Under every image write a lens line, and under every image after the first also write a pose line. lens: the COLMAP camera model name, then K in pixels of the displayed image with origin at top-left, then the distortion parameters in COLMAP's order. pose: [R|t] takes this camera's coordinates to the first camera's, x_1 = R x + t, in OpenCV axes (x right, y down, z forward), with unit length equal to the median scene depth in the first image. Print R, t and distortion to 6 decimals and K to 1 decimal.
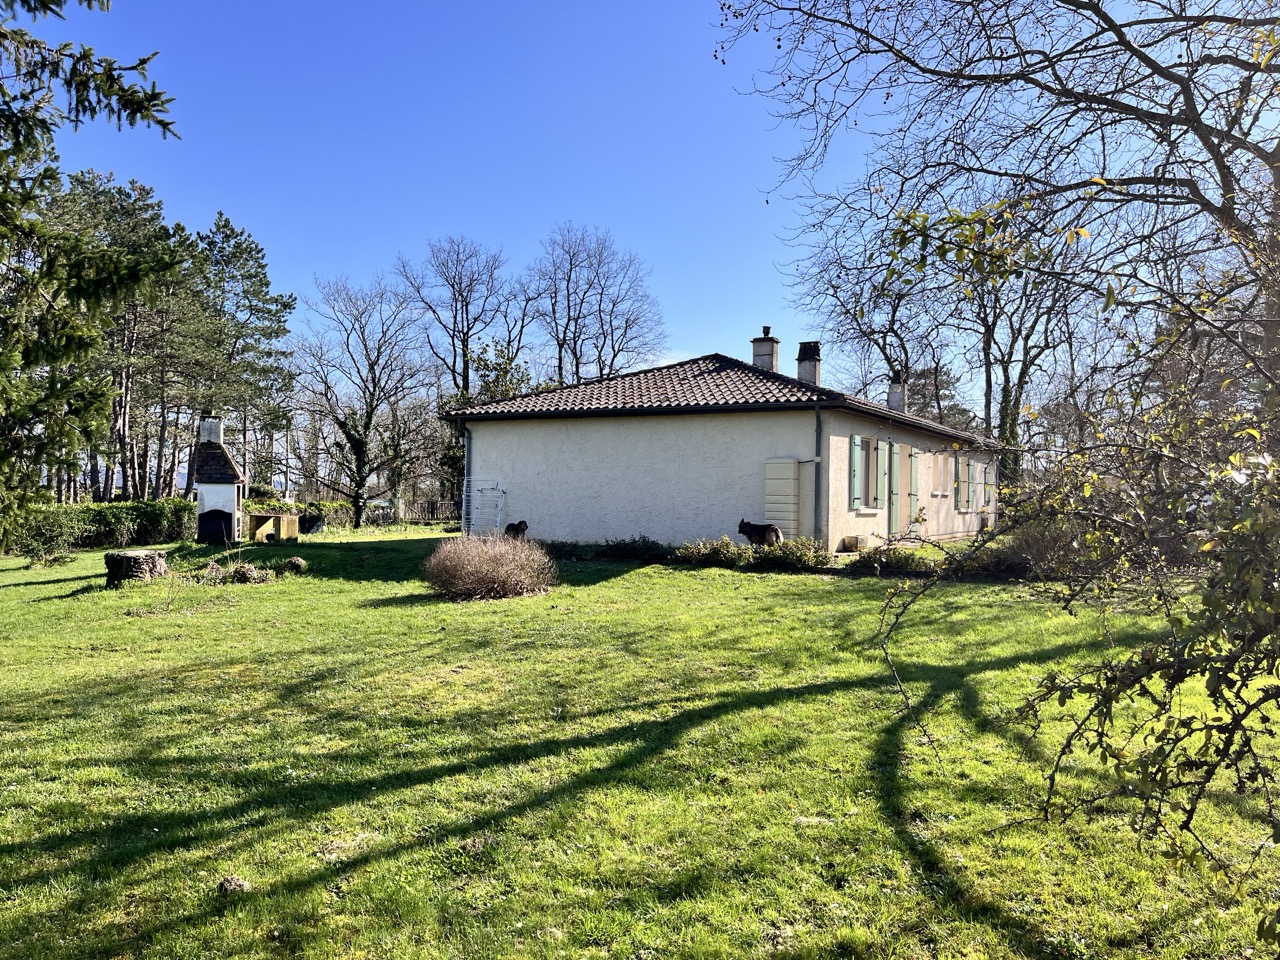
lens RADIAL K [[967.4, 0, 651.3], [0, 967.4, 489.7], [0, 0, 1]] dist [0.051330, -0.071889]
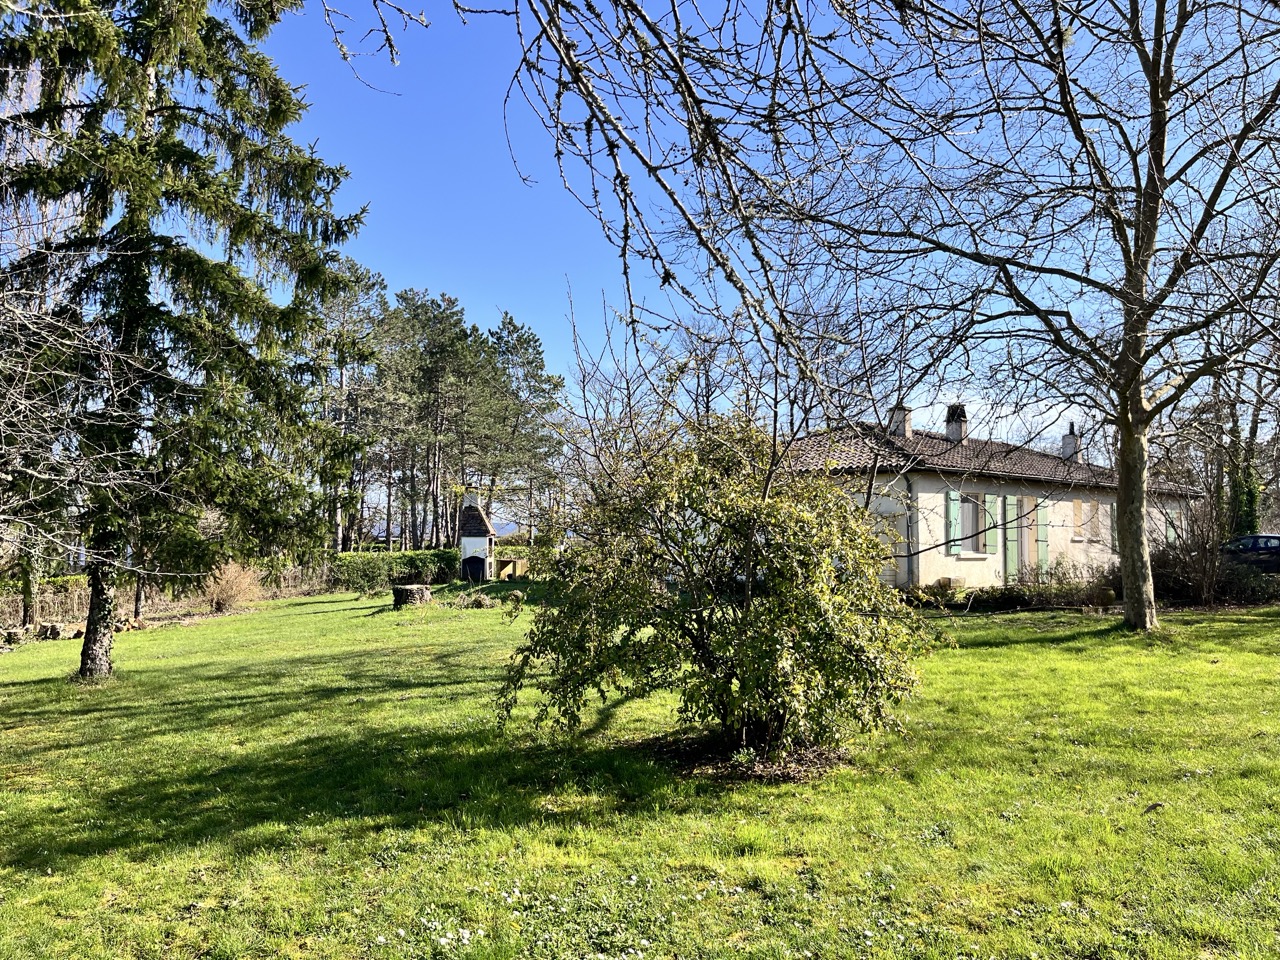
lens RADIAL K [[967.4, 0, 633.7], [0, 967.4, 473.4], [0, 0, 1]] dist [0.051330, -0.071889]
pose [[0.950725, -0.029678, -0.308611, 0.150348], [0.010143, 0.997852, -0.064711, -0.003902], [0.309869, 0.058392, 0.948985, -0.176309]]
